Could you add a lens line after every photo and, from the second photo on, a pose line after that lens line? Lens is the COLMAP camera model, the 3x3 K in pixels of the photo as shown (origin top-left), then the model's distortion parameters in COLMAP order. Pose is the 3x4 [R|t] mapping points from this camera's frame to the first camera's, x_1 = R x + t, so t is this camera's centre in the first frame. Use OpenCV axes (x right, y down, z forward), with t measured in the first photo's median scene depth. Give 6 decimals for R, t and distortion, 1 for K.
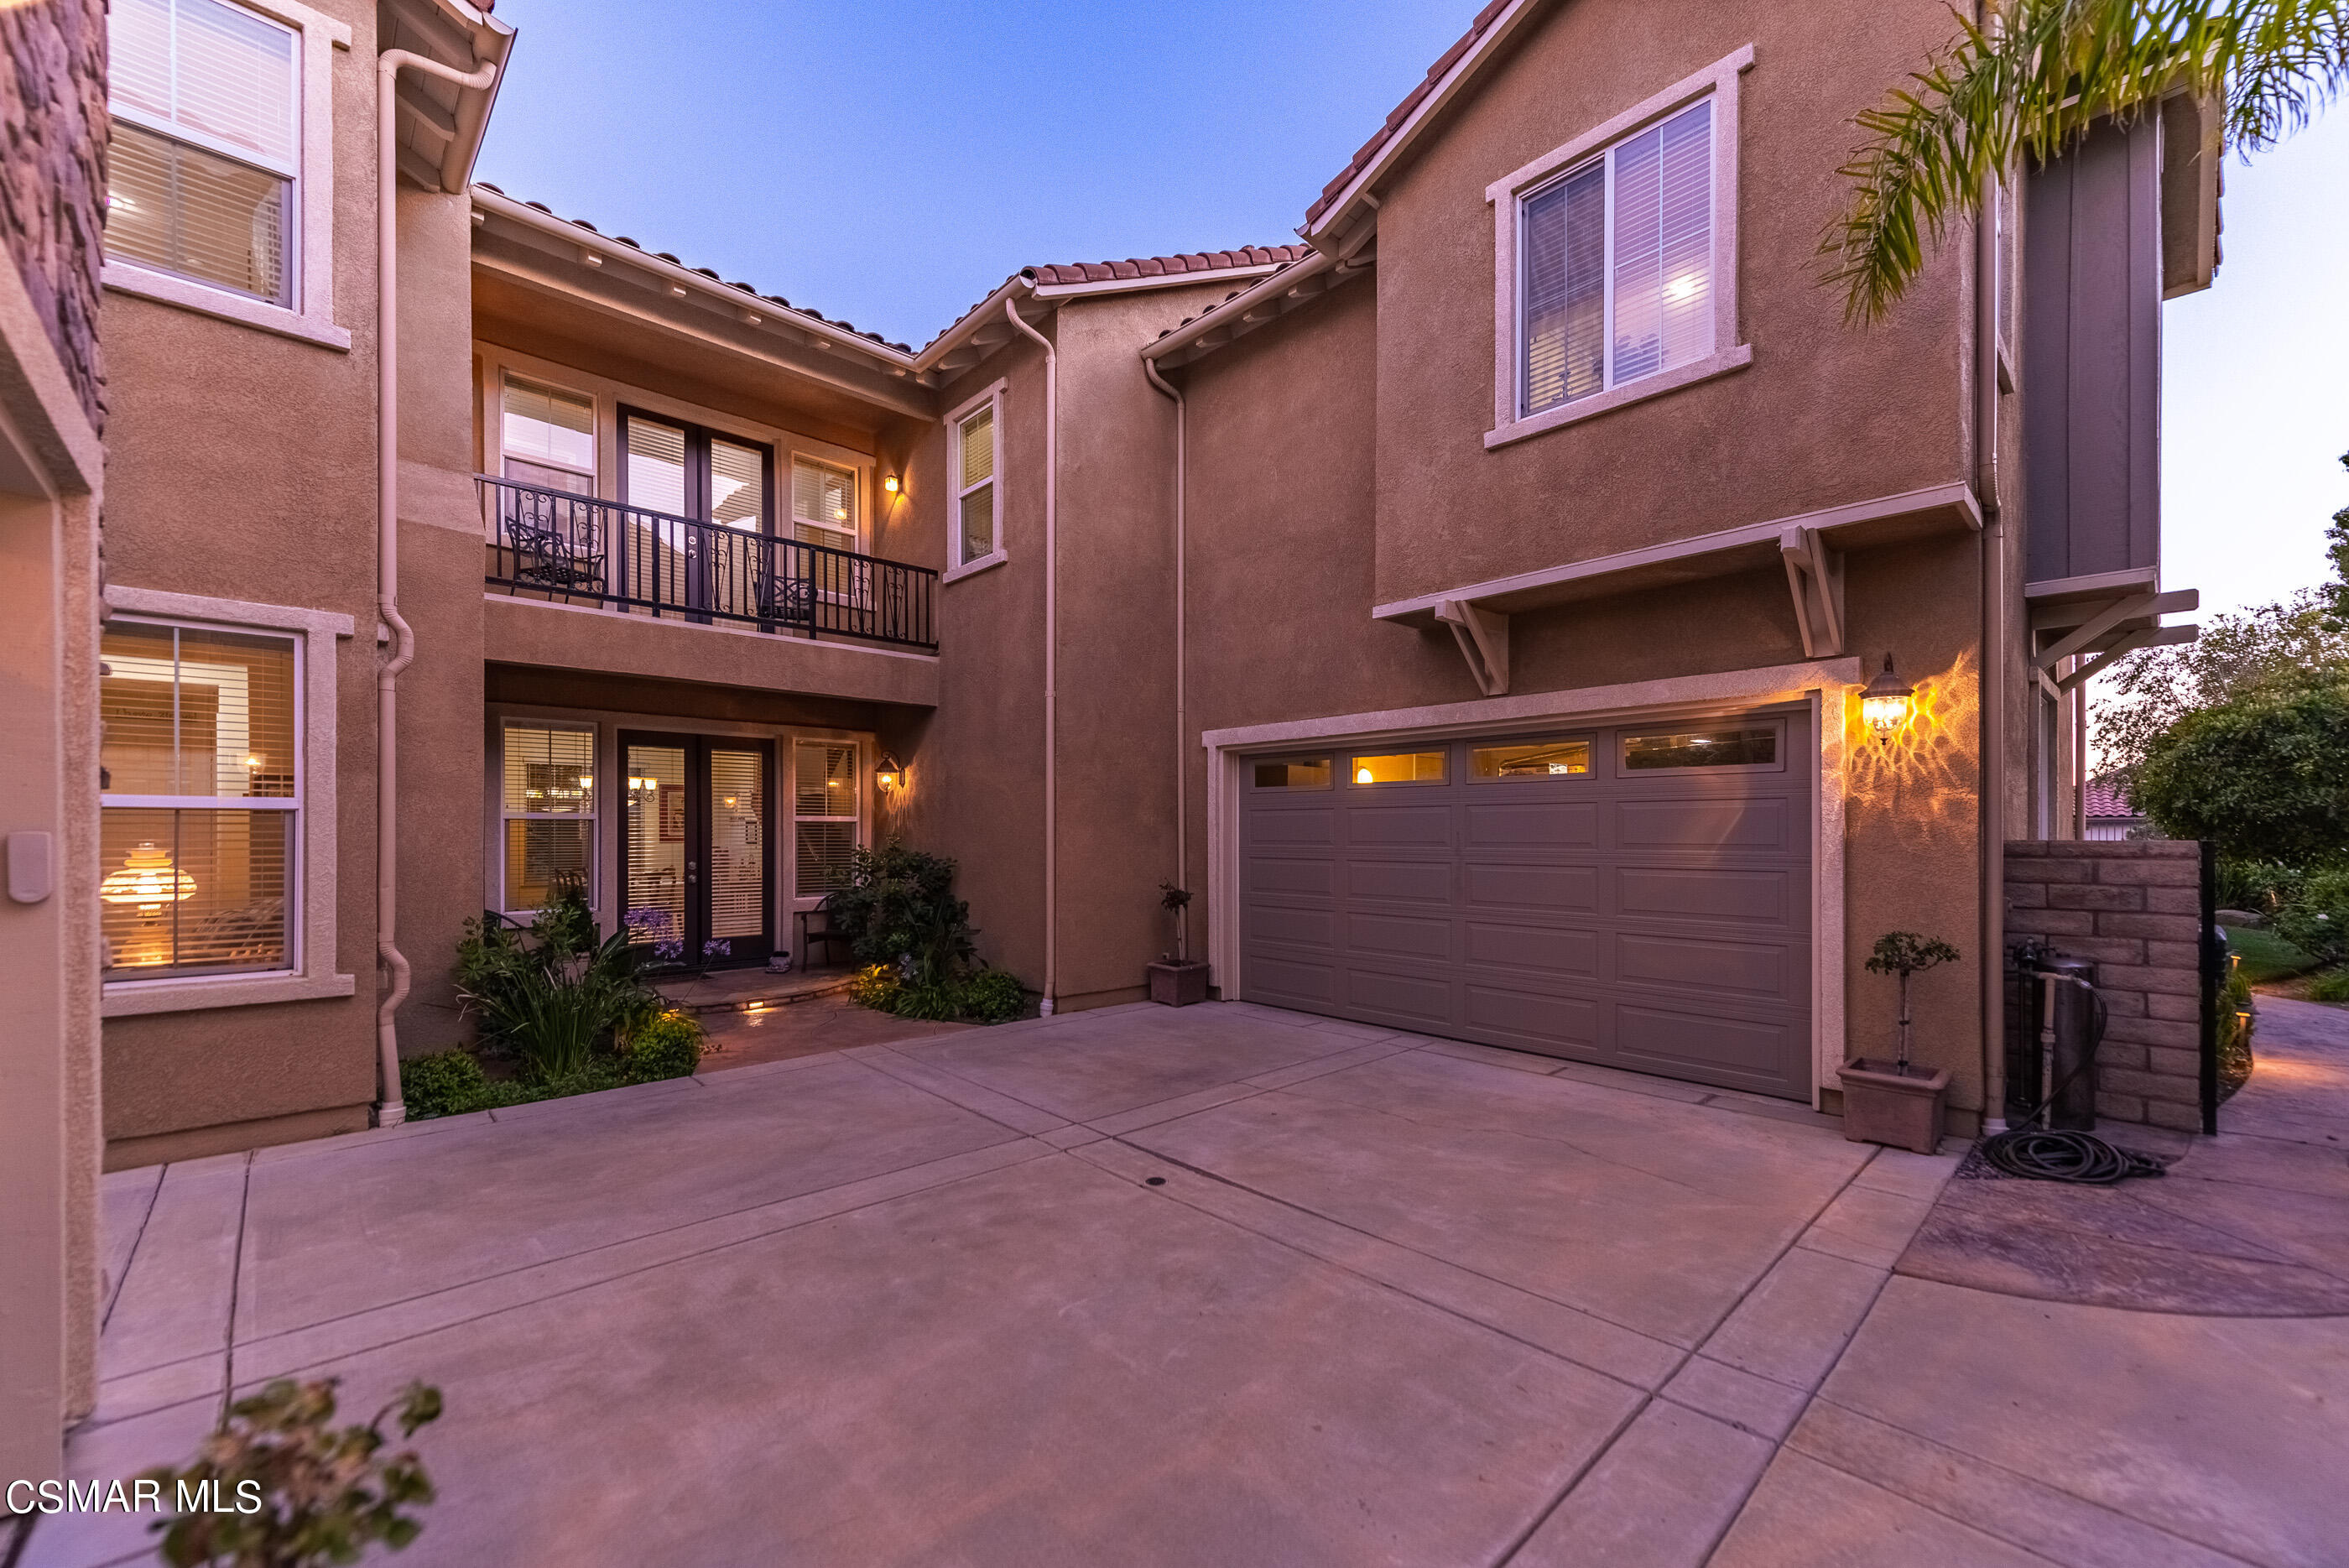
lens RADIAL K [[948.8, 0, 1168.4], [0, 948.8, 835.2], [0, 0, 1]] dist [0.012563, -0.000158]
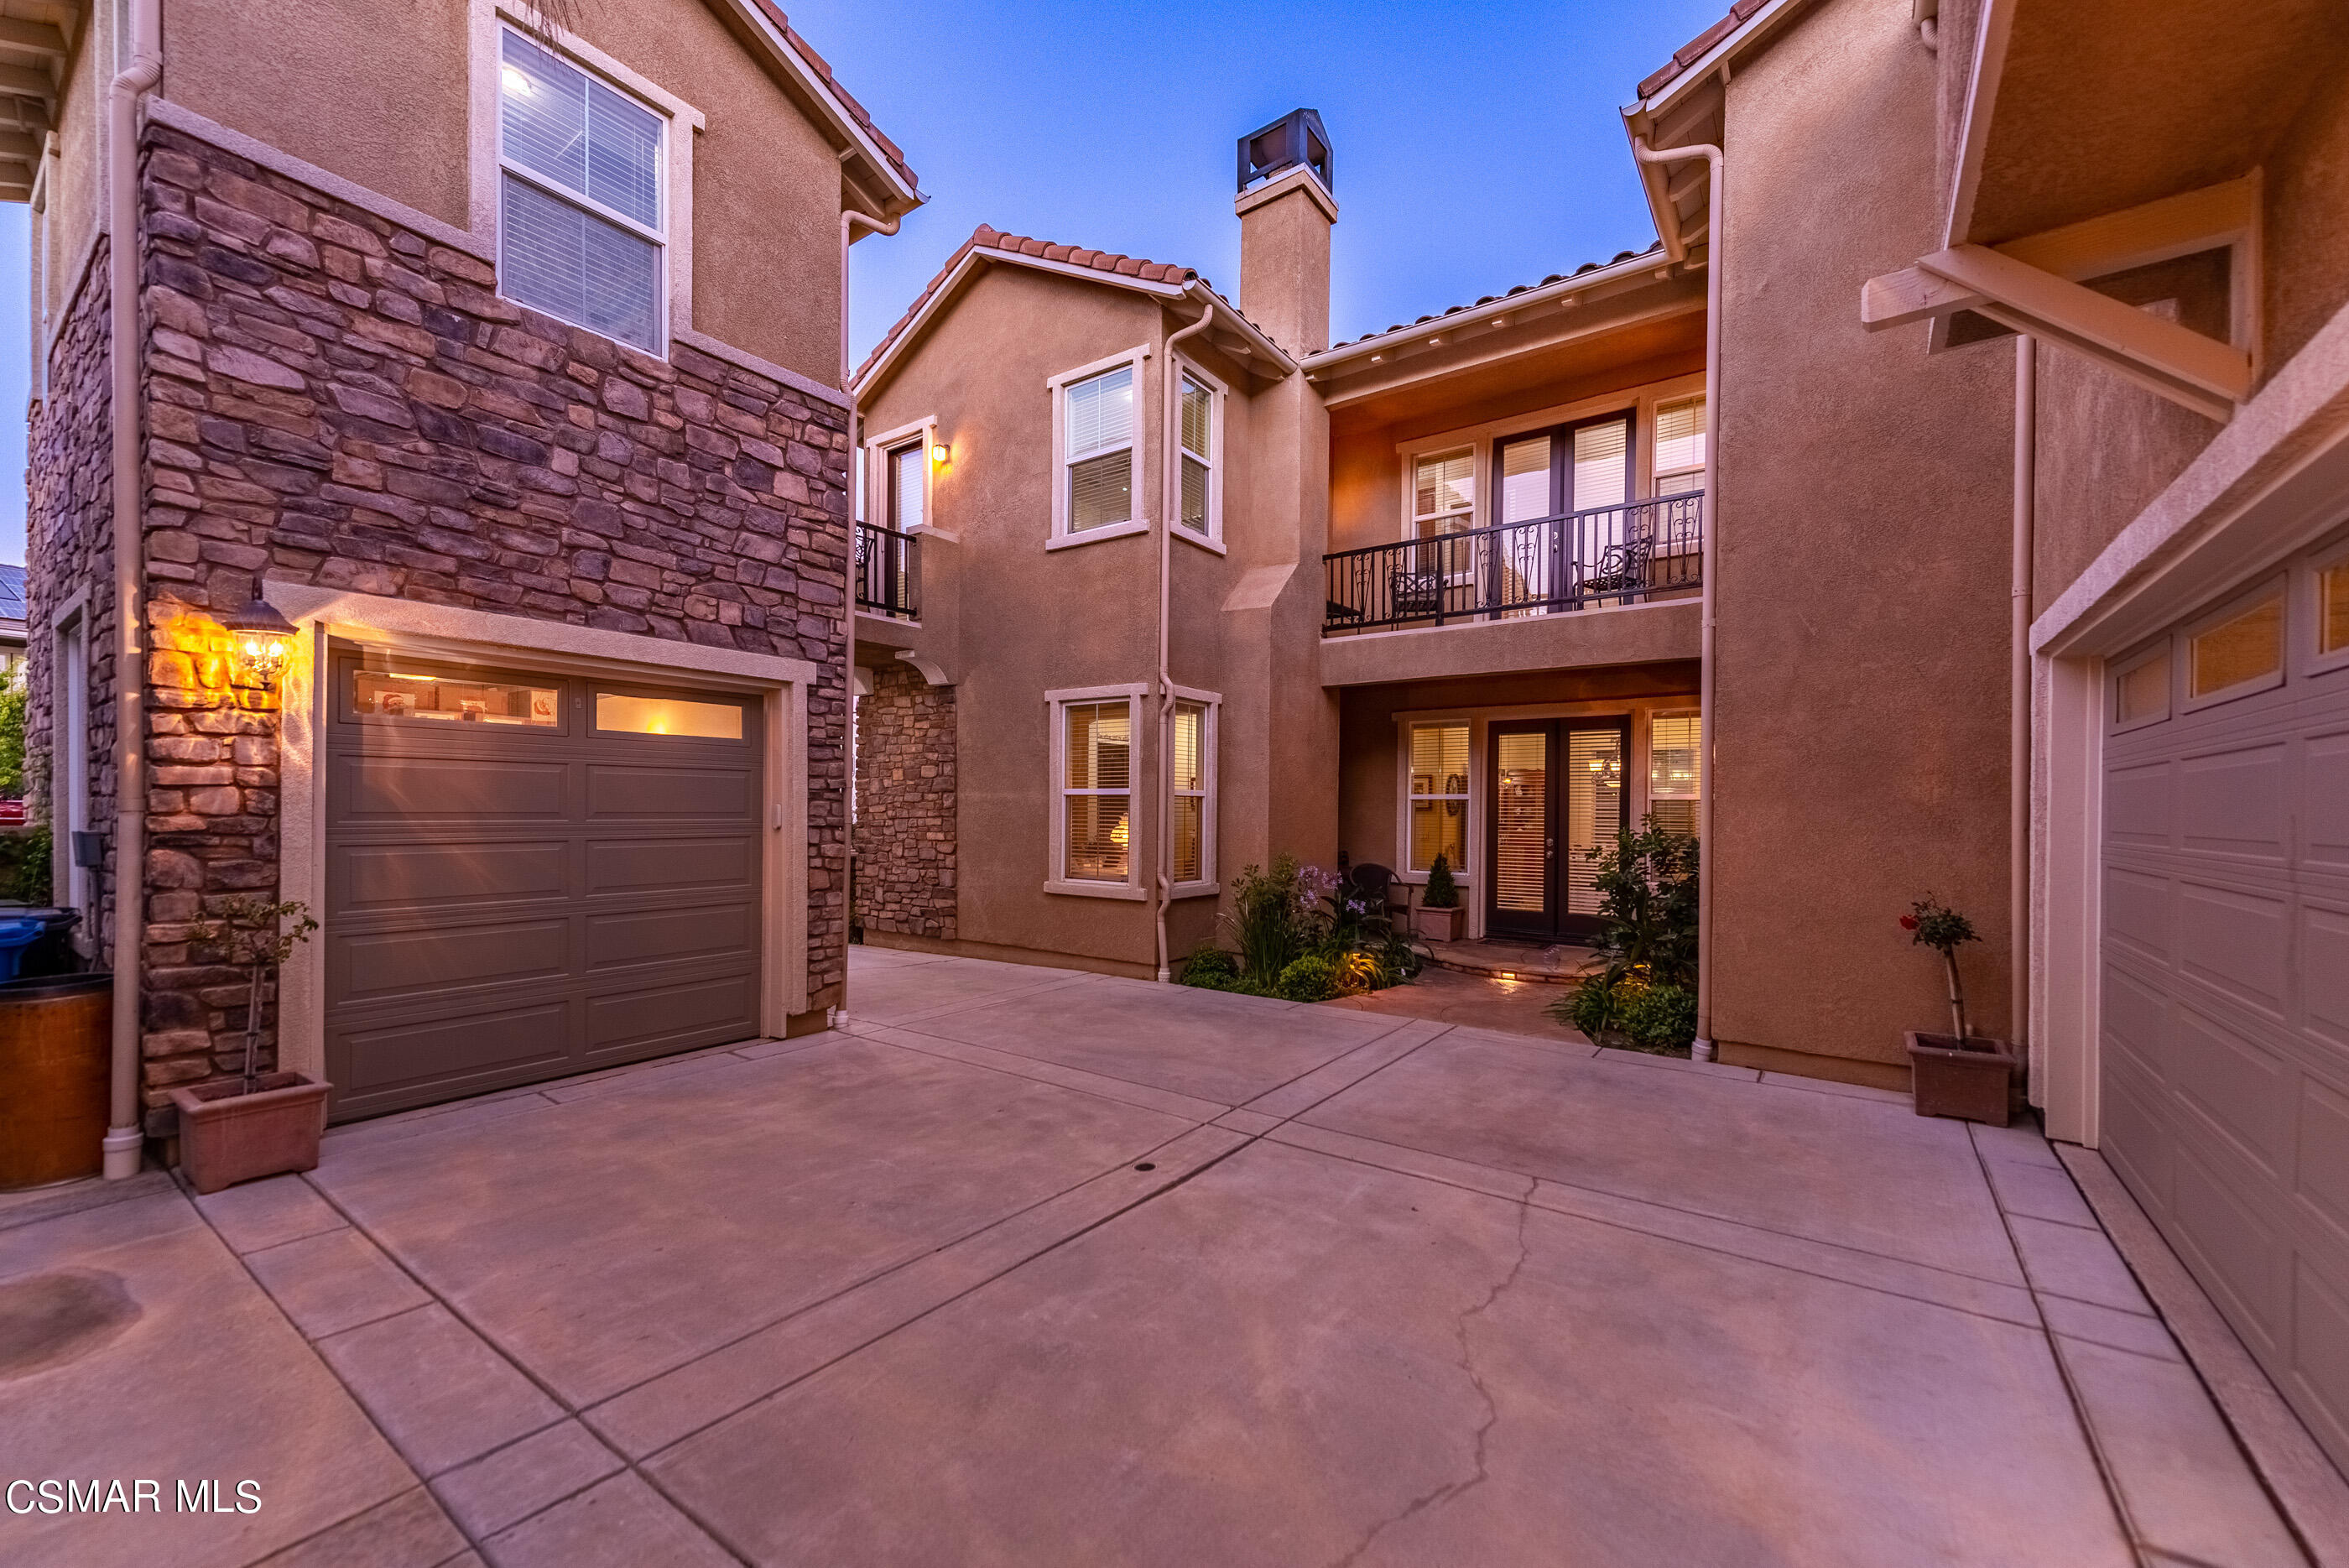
lens RADIAL K [[914.7, 0, 1181.2], [0, 914.7, 813.1], [0, 0, 1]] dist [0.014990, -0.000407]
pose [[0.195169, 0.007794, -0.980739, 0.734907], [-0.011125, 0.999922, 0.005732, -0.002992], [0.980706, 0.009792, 0.195241, 0.685969]]
